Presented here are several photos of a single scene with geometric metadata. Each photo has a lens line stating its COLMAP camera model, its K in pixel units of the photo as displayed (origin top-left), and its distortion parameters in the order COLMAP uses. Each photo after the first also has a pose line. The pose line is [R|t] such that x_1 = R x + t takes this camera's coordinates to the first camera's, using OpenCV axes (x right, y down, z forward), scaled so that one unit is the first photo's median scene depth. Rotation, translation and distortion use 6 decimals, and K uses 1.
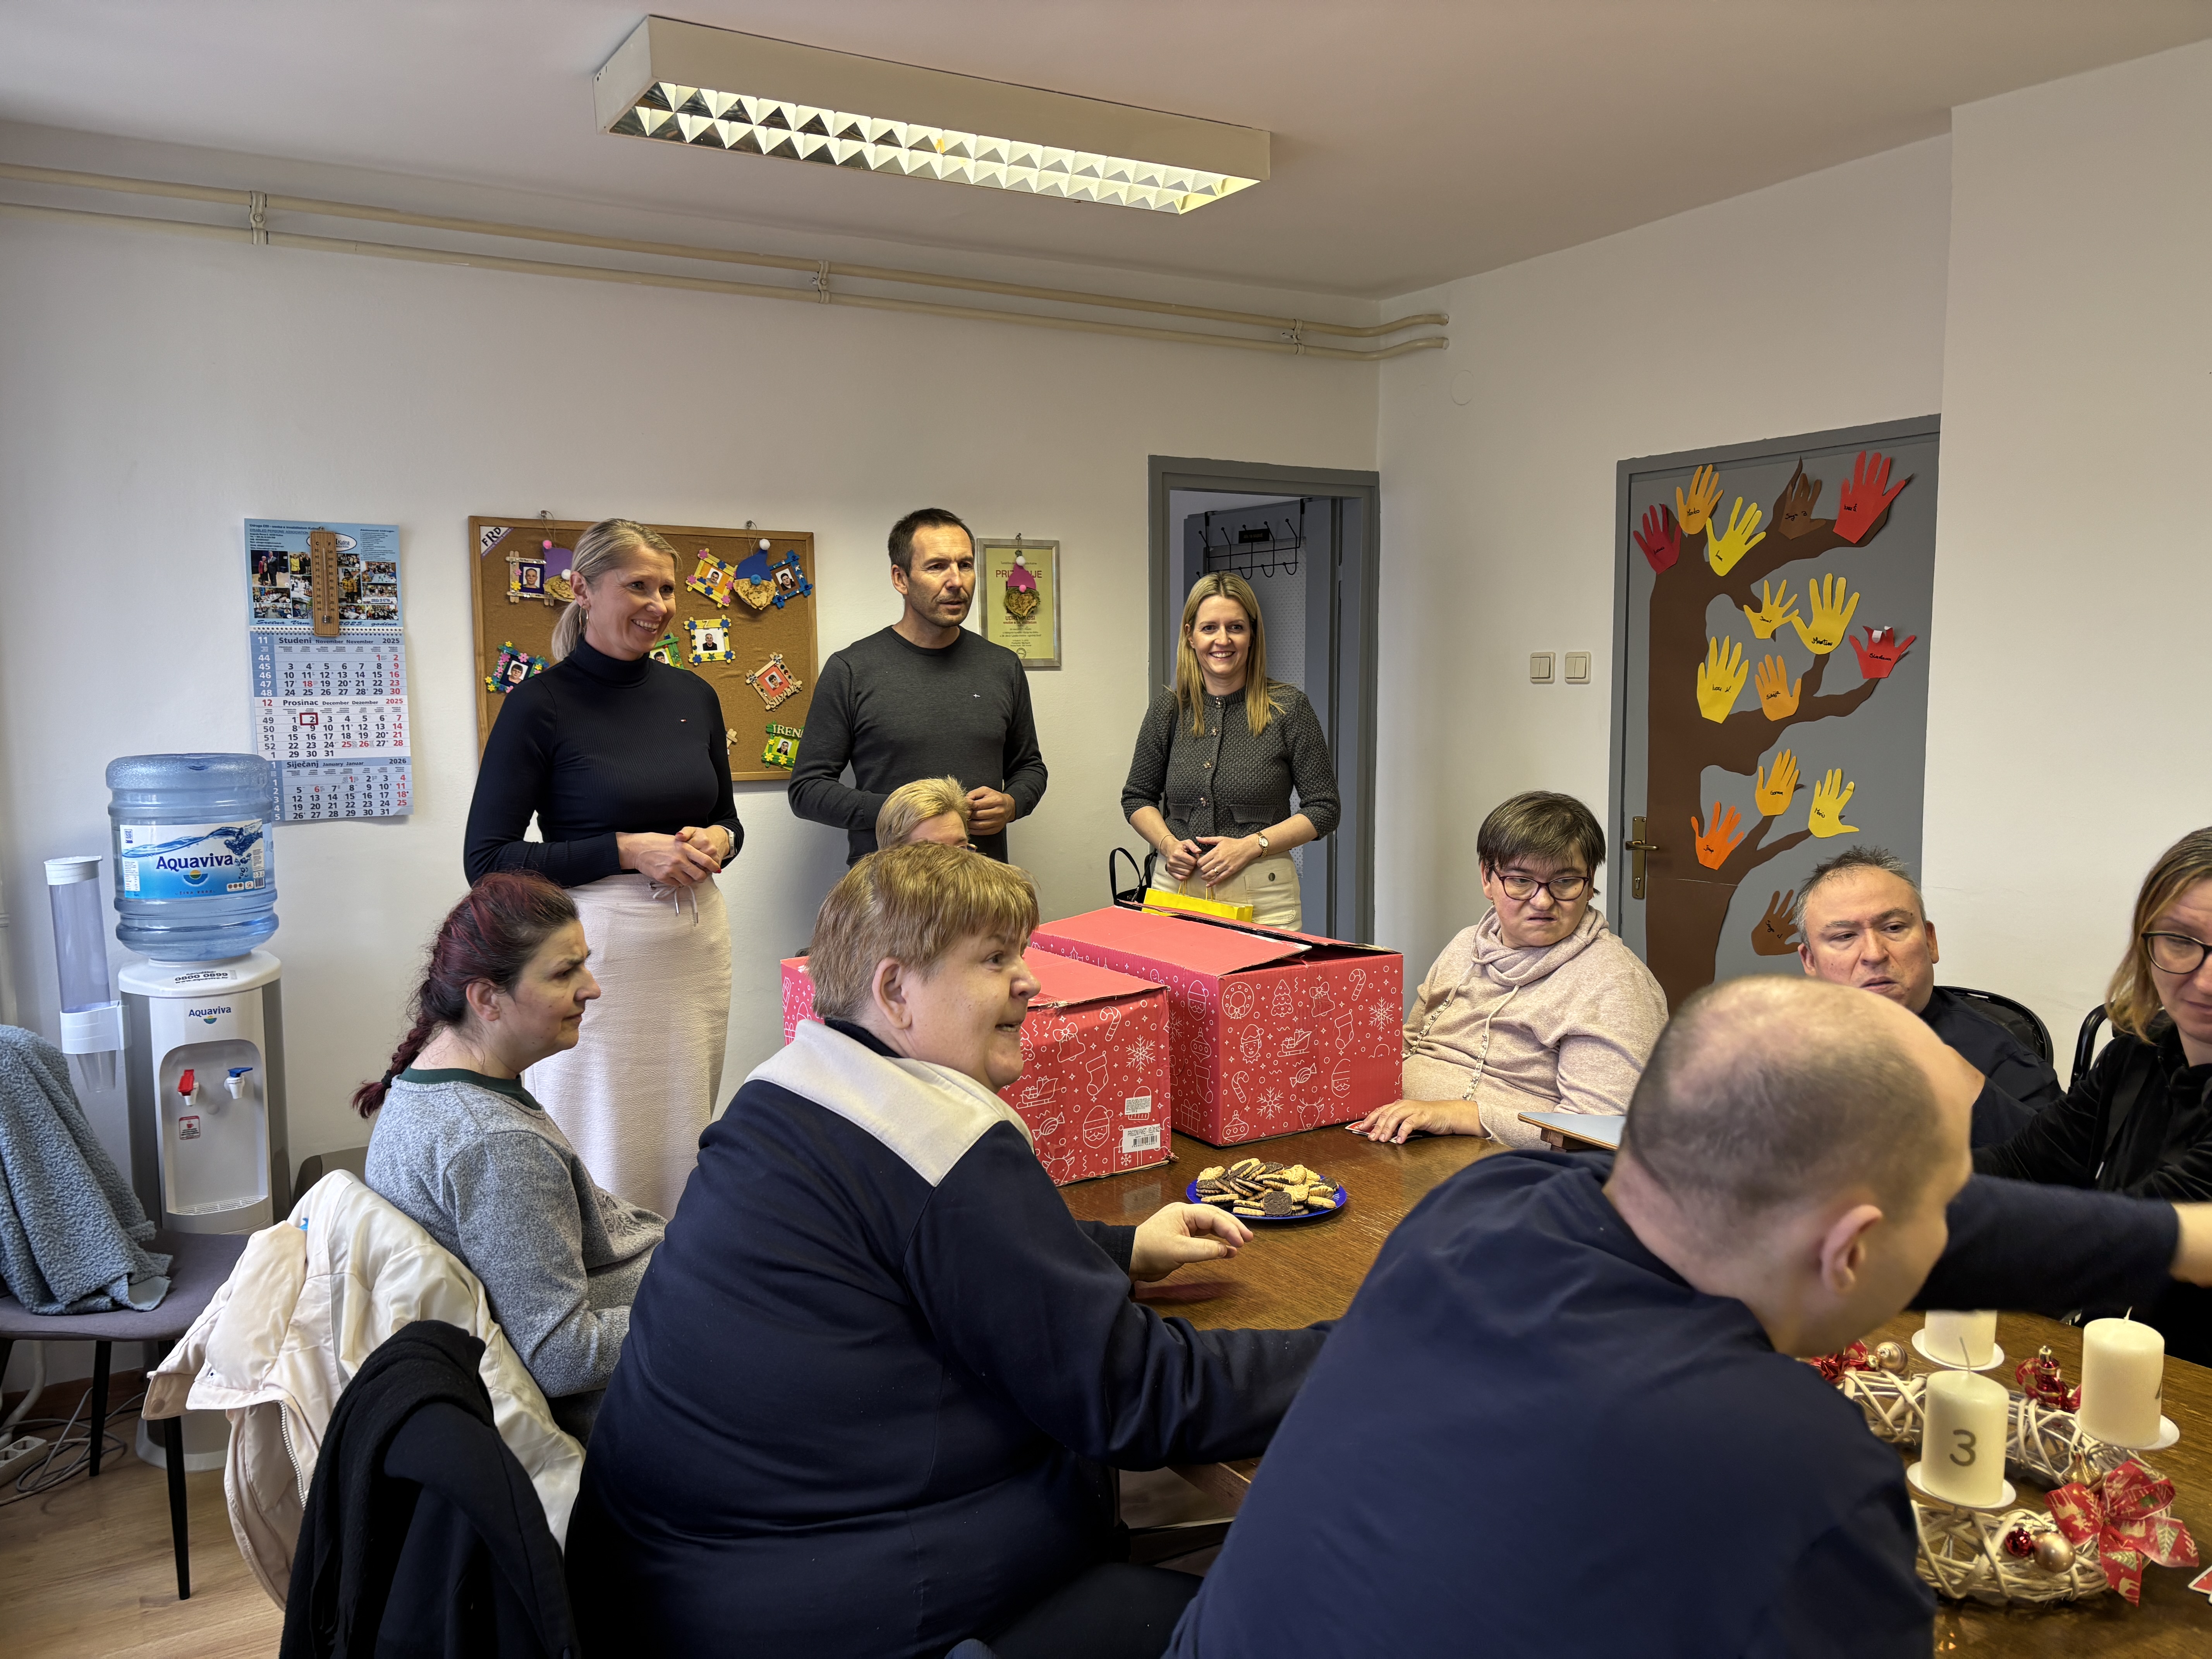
lens RADIAL K [[1676.0, 0, 1088.6], [0, 1676.0, 881.5], [0, 0, 1]] dist [0.048988, -0.031999]
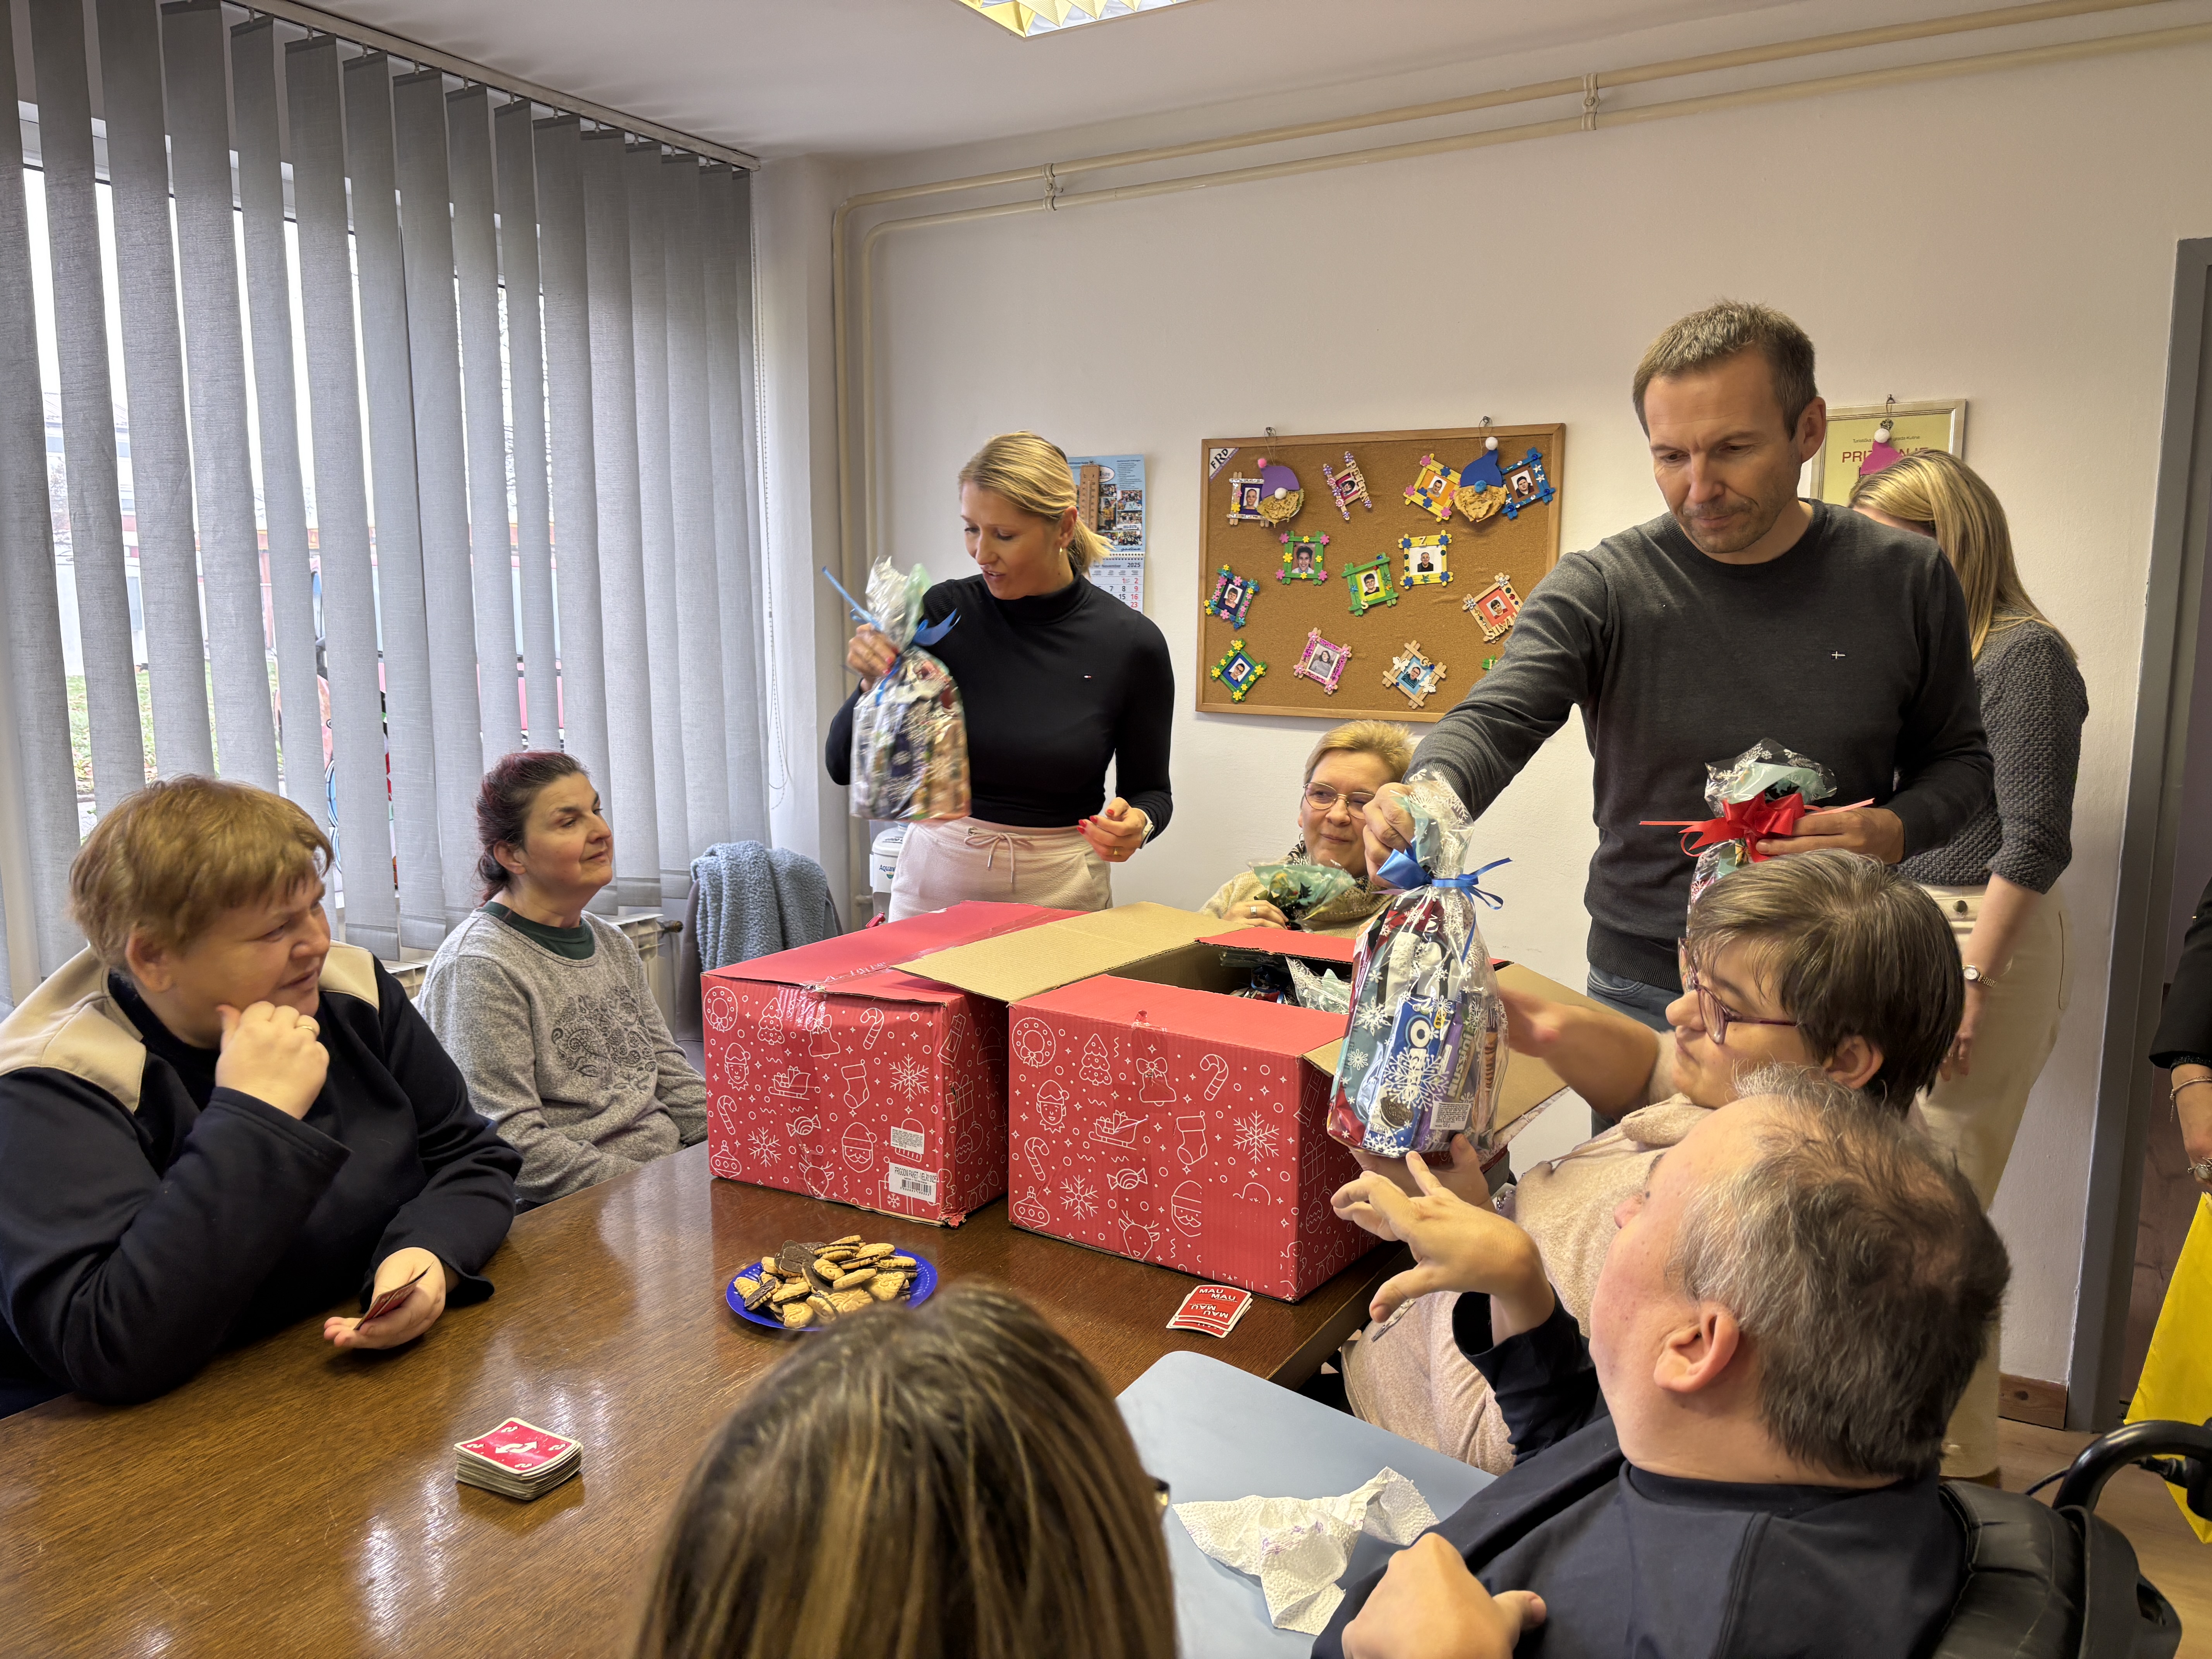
lens RADIAL K [[1676.0, 0, 1087.9], [0, 1676.0, 866.8], [0, 0, 1]] dist [0.048988, -0.031999]
pose [[0.481892, 0.149040, -0.863462, 0.516689], [-0.118193, 0.987478, 0.104483, -0.062066], [0.868223, 0.051706, 0.493474, 0.466521]]
